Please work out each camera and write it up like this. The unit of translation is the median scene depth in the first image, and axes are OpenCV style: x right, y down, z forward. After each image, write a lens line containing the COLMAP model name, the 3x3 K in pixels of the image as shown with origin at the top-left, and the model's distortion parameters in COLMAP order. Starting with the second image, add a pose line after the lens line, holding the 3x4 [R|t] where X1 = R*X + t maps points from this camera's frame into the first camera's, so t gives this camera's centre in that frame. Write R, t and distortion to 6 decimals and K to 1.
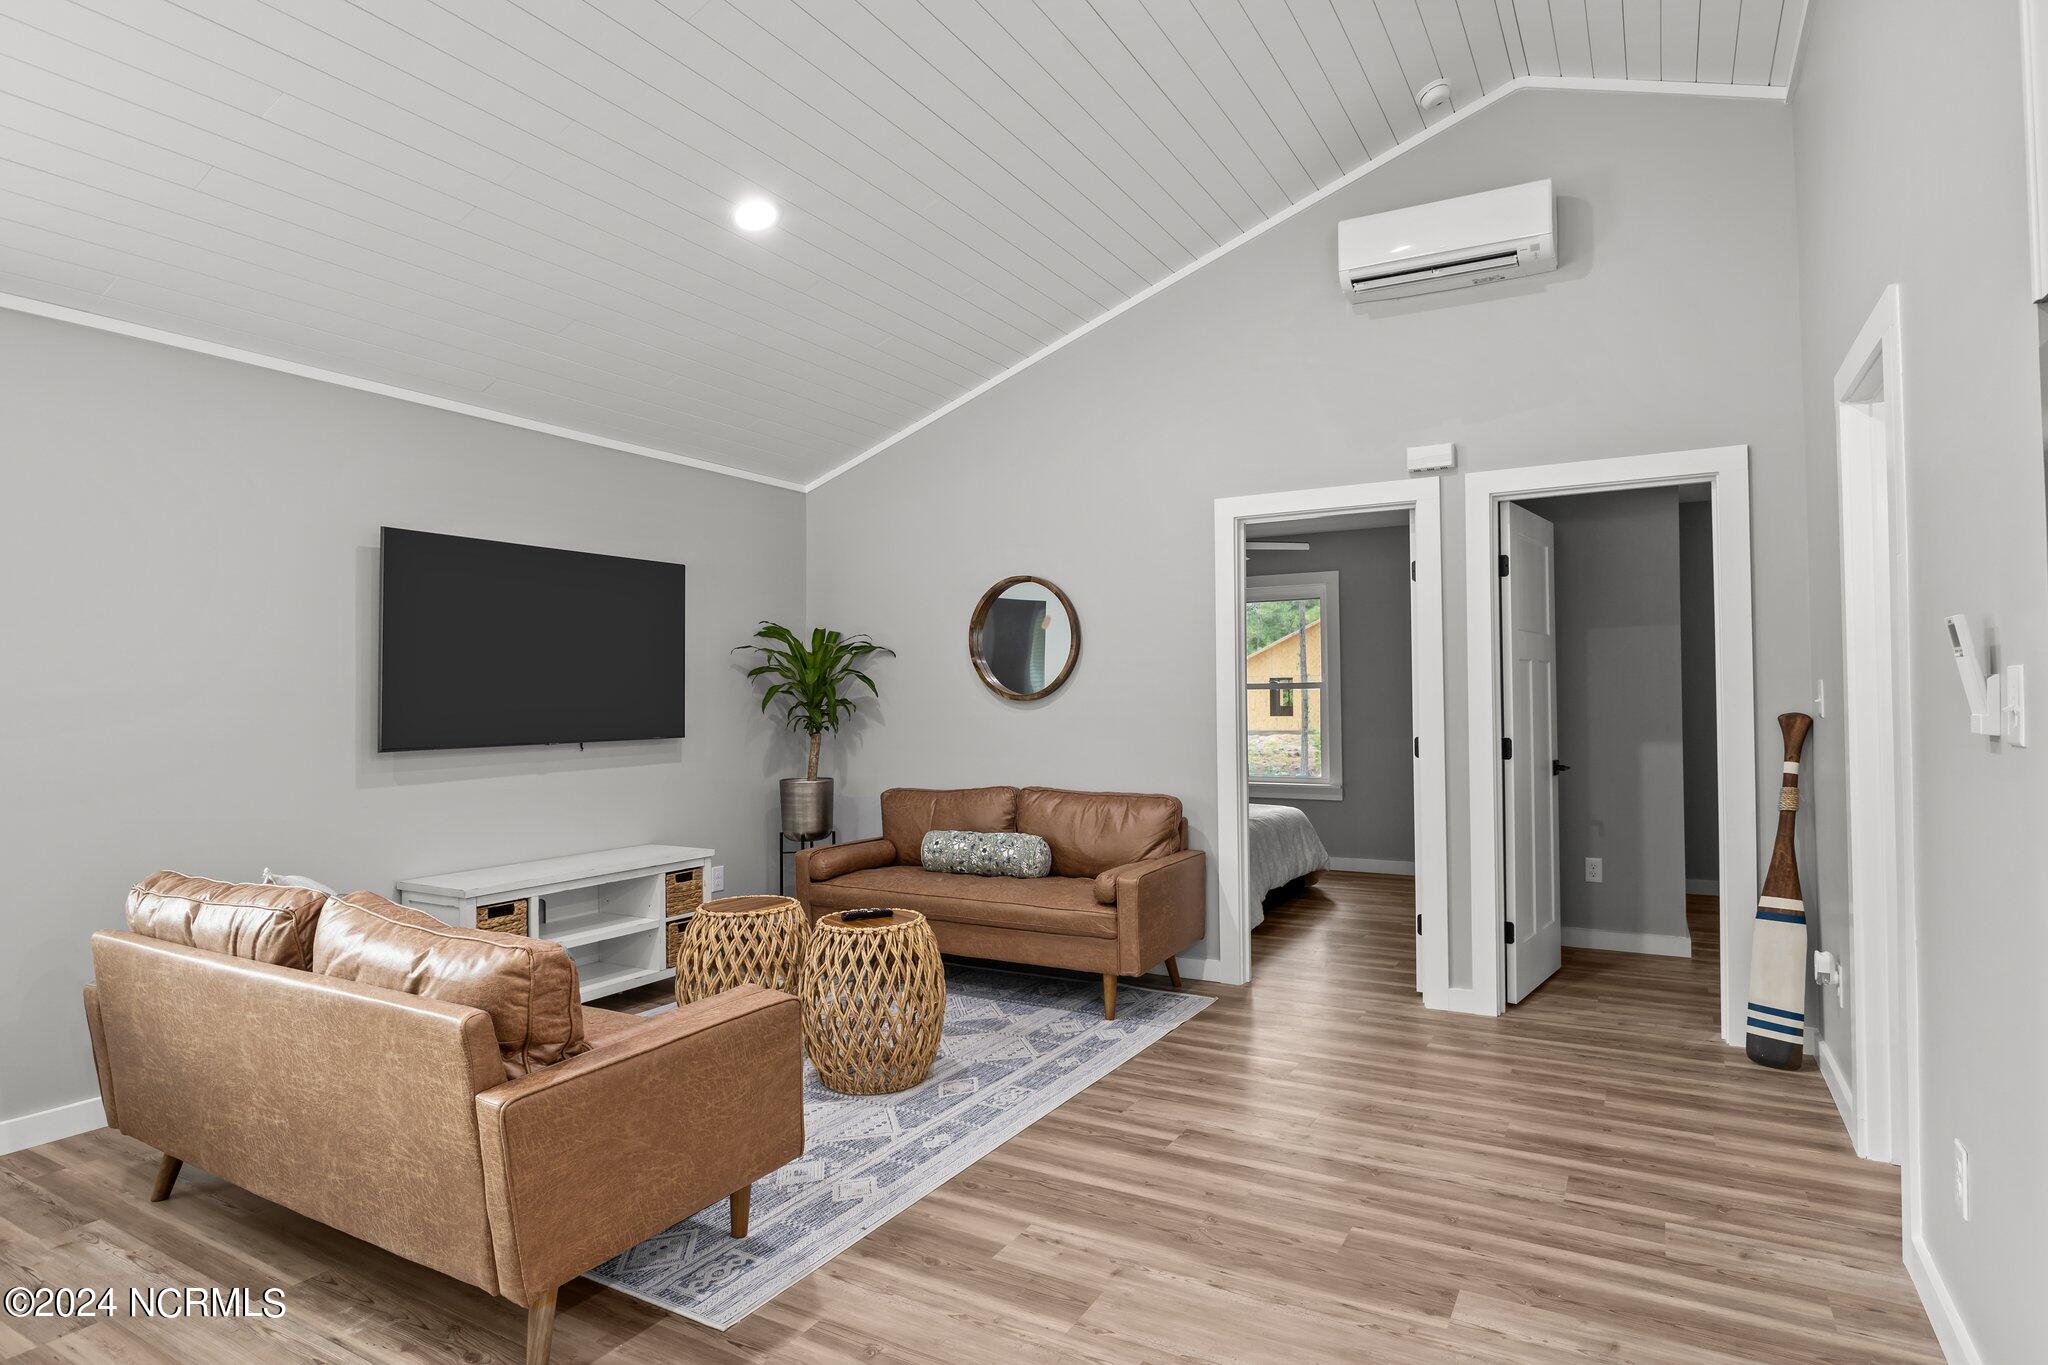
lens RADIAL K [[1117.4, 0, 1021.8], [0, 1117.4, 673.5], [0, 0, 1]] dist [-0.022135, 0.002938]
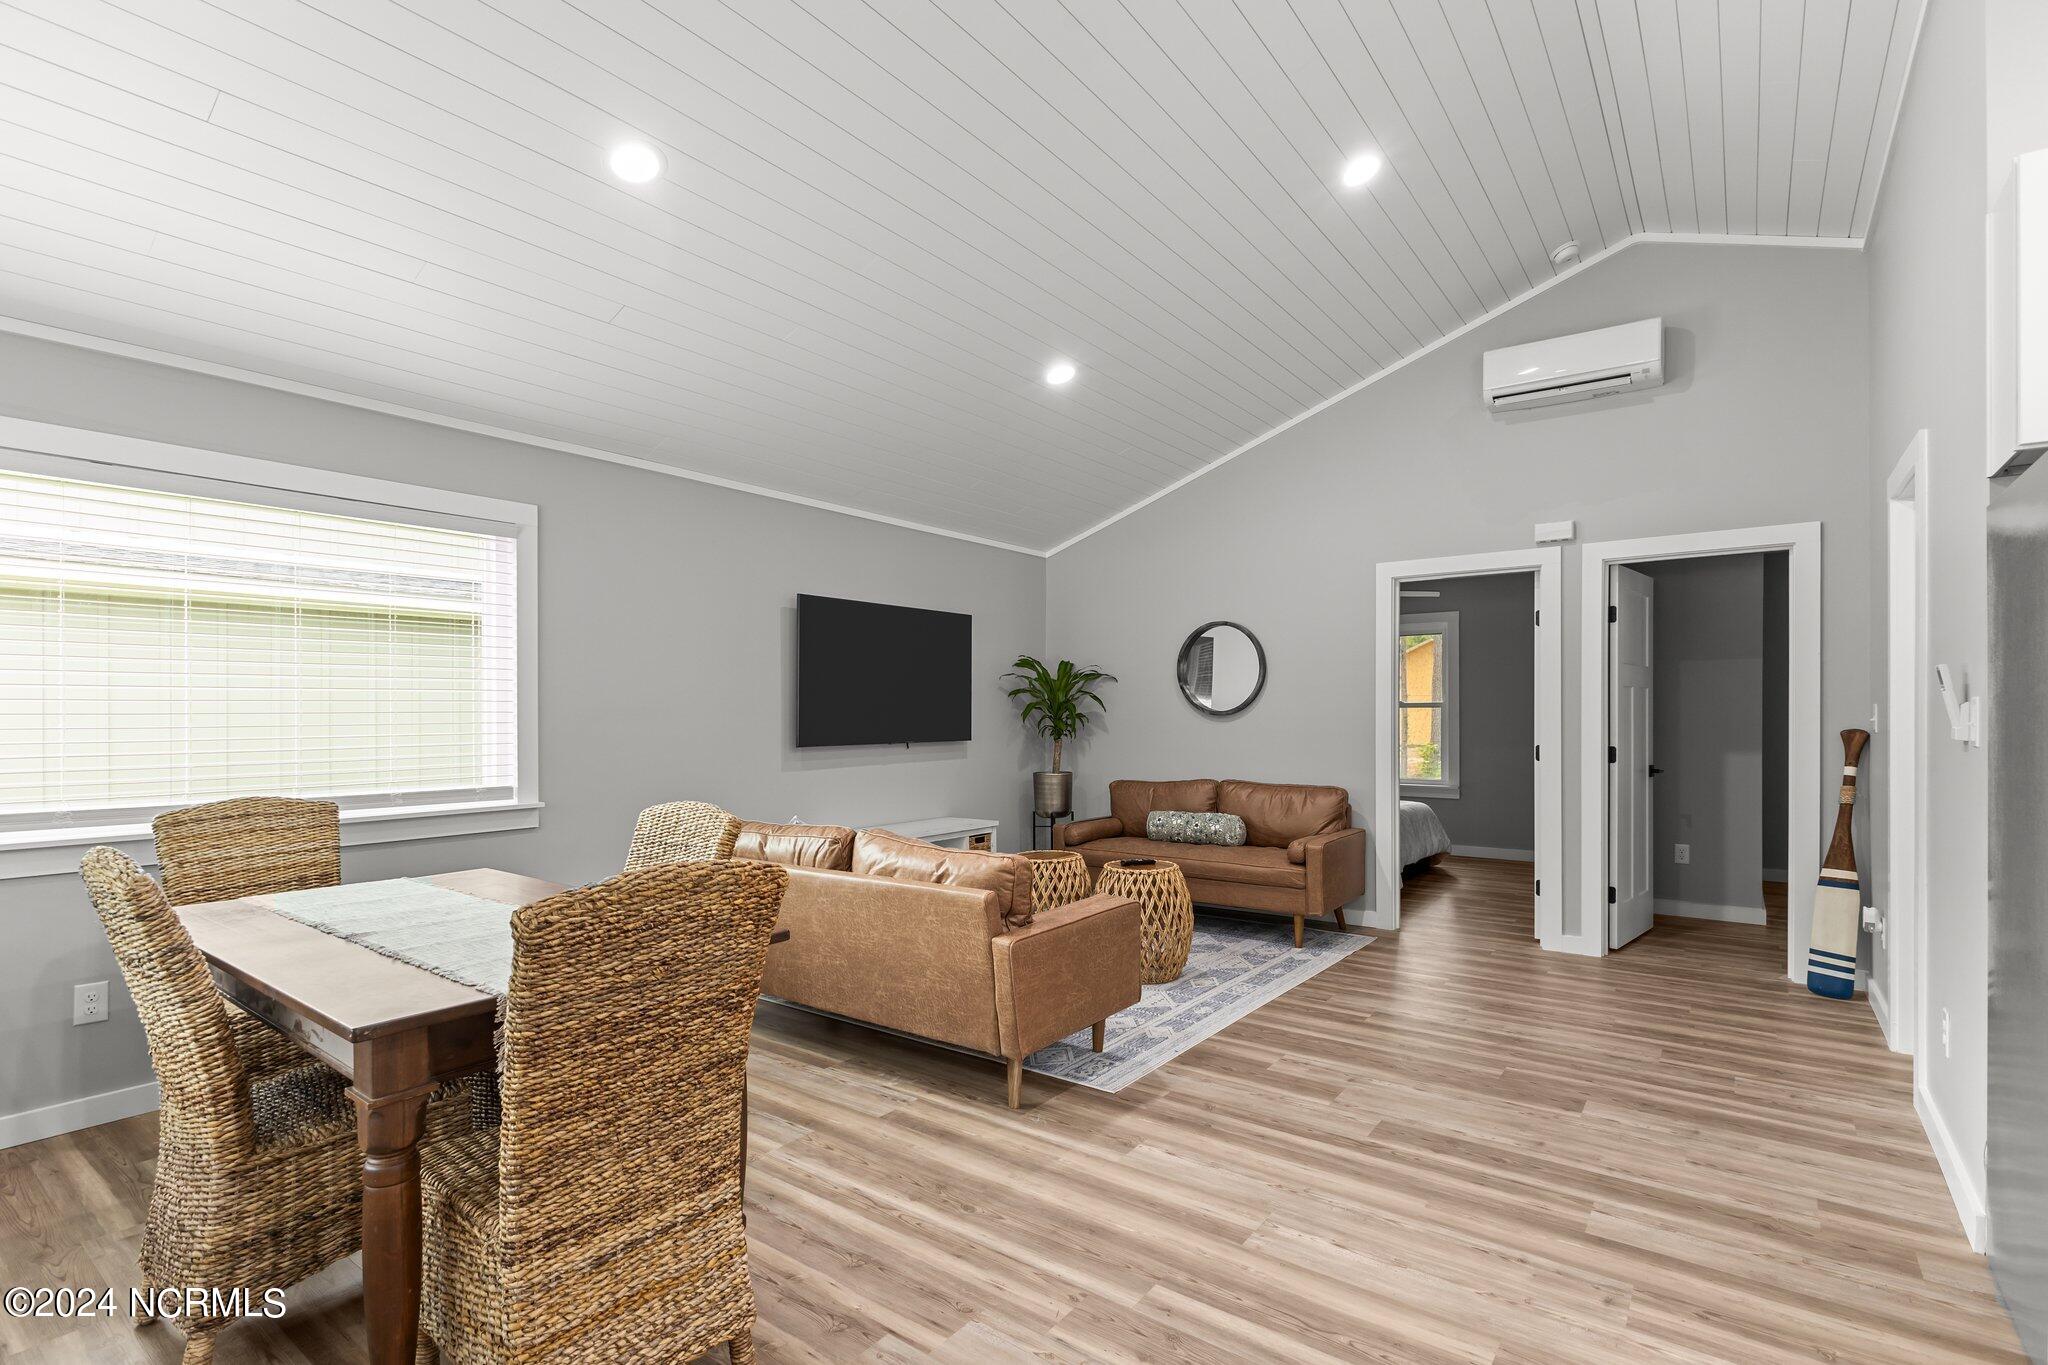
lens RADIAL K [[959.5, 0, 1022.6], [0, 959.5, 718.0], [0, 0, 1]] dist [0.000562, -0.001744]
pose [[0.991901, 0.007369, -0.126800, -0.126452], [-0.003976, 0.999628, 0.026995, -0.003723], [0.126952, -0.026273, 0.991561, -0.237839]]
